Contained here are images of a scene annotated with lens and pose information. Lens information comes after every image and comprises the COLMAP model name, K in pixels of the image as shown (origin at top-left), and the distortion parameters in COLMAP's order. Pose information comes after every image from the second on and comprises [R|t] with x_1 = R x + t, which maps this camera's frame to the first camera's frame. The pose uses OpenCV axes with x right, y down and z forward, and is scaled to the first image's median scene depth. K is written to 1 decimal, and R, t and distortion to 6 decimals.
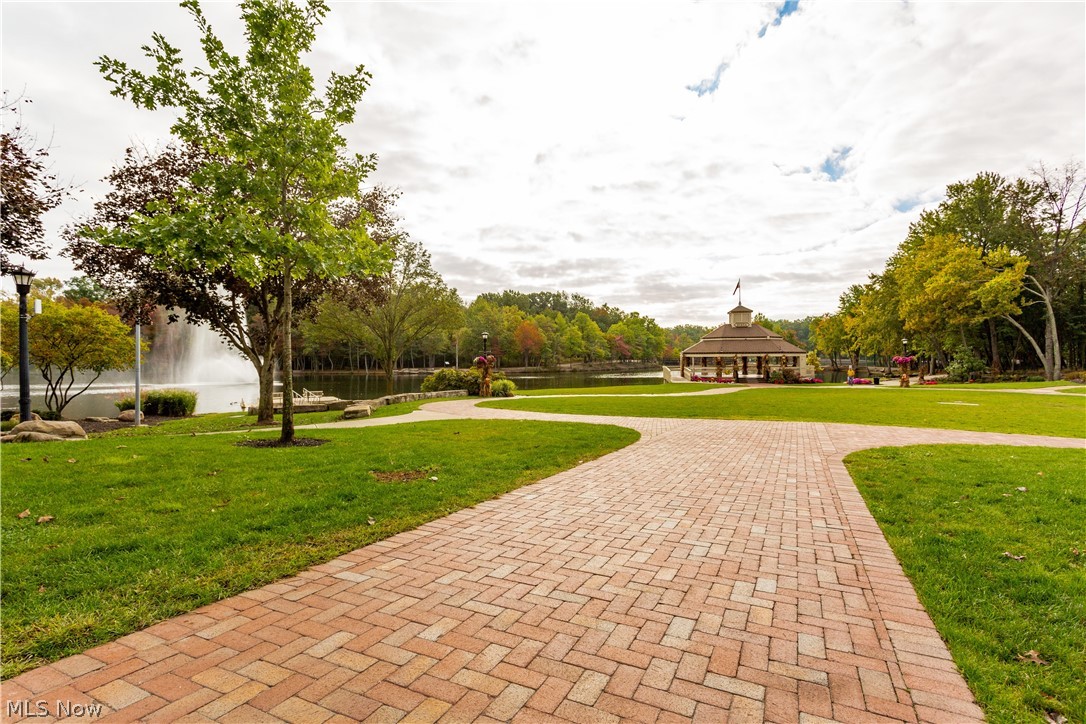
lens RADIAL K [[532.3, 0, 543.0], [0, 532.3, 362.0], [0, 0, 1]] dist [0.000402, -0.000002]
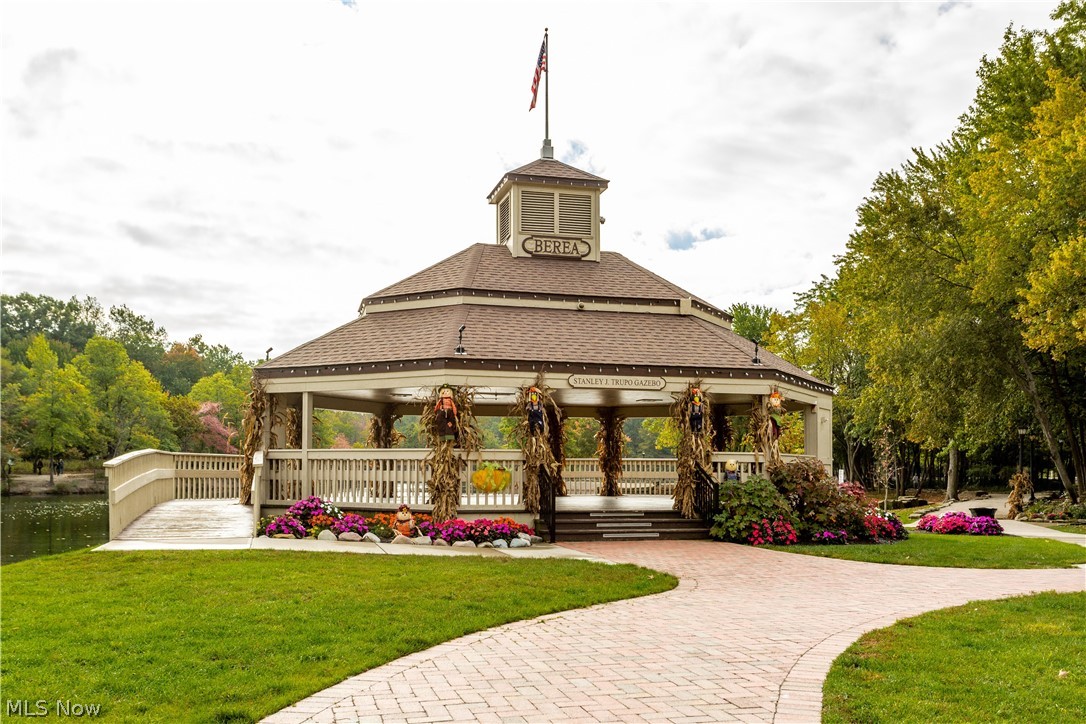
lens RADIAL K [[1037.2, 0, 543.0], [0, 1037.2, 362.0], [0, 0, 1]] dist [0.005050, 0.002650]
pose [[0.917609, 0.049958, 0.394332, 0.073065], [-0.005561, 0.993586, -0.112938, 0.006100], [-0.397445, 0.101441, 0.912002, 0.219614]]
